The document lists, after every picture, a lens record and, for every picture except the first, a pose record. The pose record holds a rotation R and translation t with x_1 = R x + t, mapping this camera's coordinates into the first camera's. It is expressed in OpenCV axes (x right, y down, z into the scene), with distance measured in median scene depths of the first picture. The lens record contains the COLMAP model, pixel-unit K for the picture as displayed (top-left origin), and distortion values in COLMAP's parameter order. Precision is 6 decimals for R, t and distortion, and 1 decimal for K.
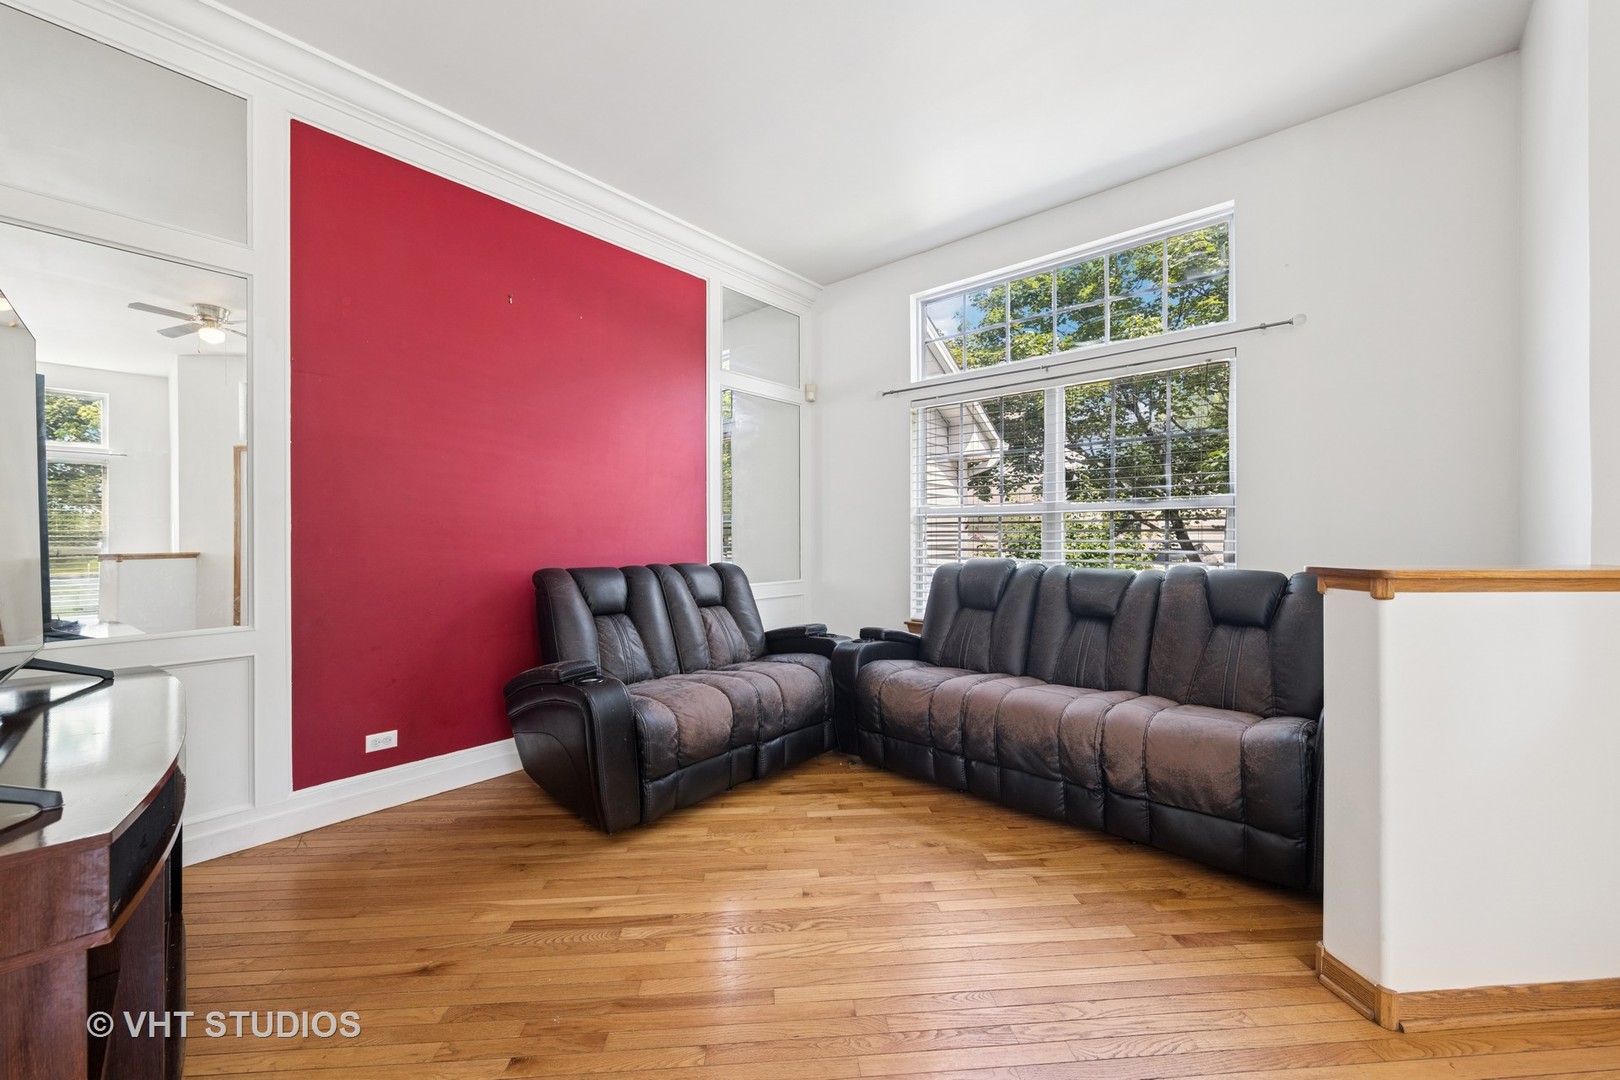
lens RADIAL K [[627.3, 0, 814.9], [0, 627.3, 544.1], [0, 0, 1]] dist [0.001765, 0.000086]
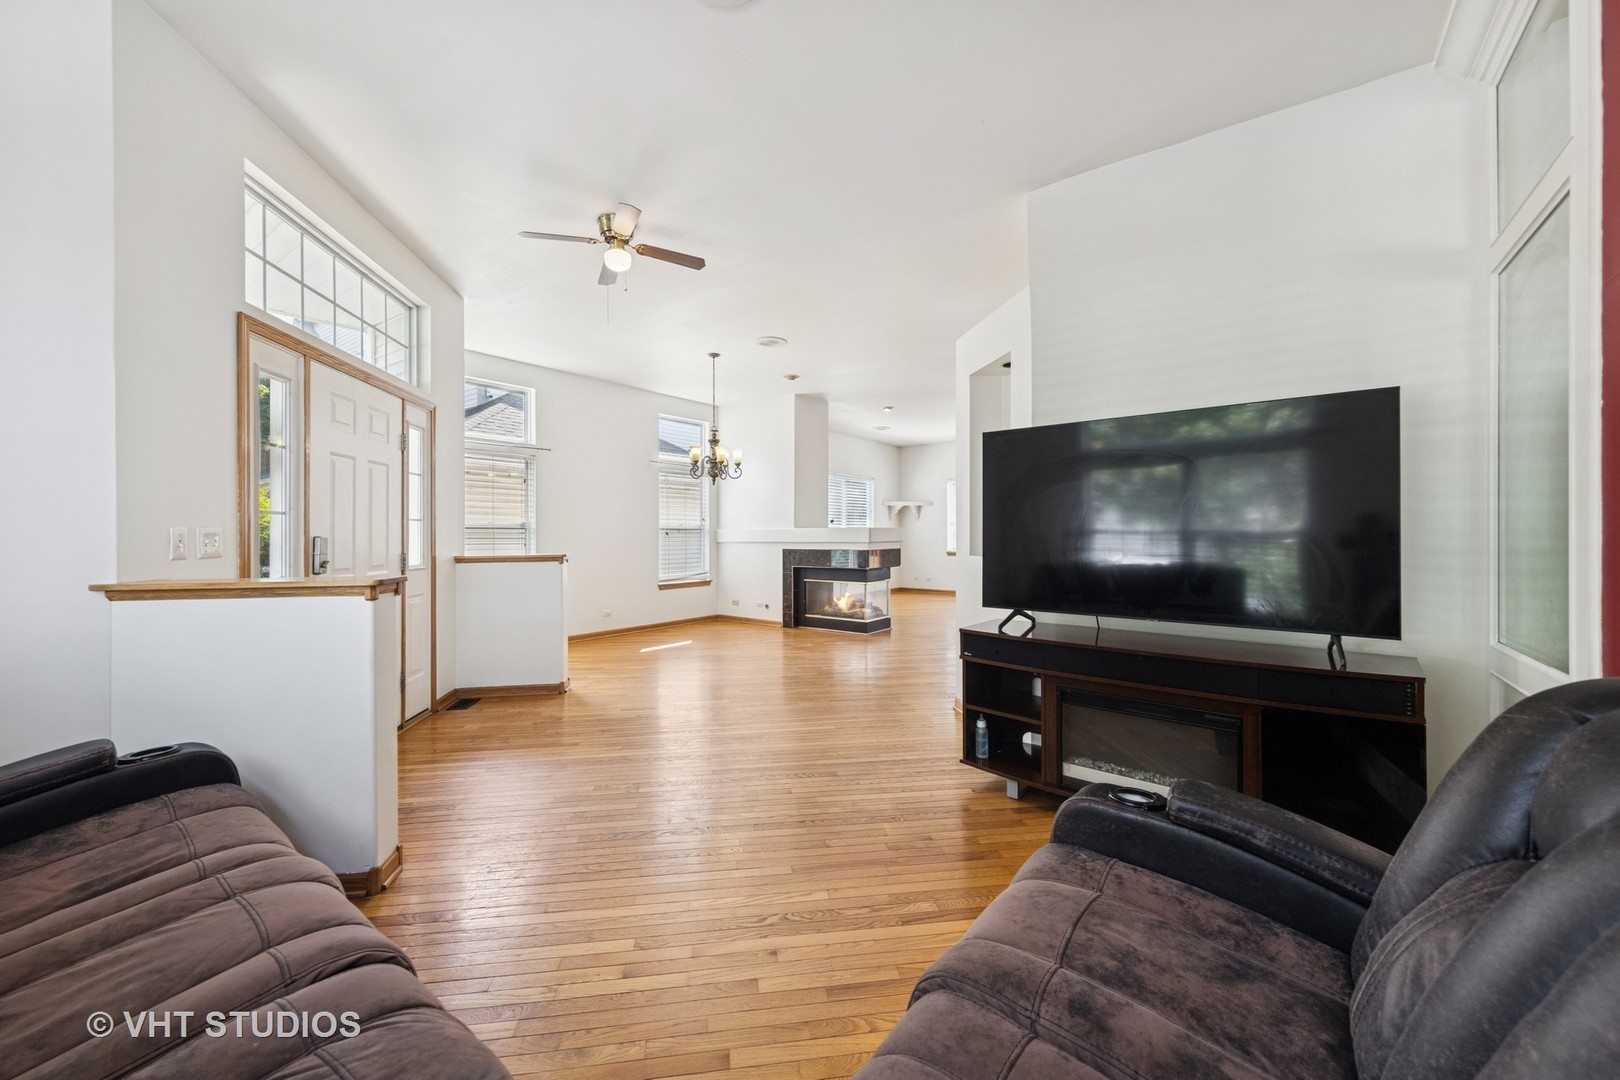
lens RADIAL K [[646.1, 0, 811.5], [0, 646.1, 533.2], [0, 0, 1]] dist [0.000160, -0.000002]
pose [[-0.997101, 0.004606, -0.075949, -0.001366], [0.004234, 0.999978, 0.005053, -0.047075], [0.075971, 0.004717, -0.997099, 1.965778]]
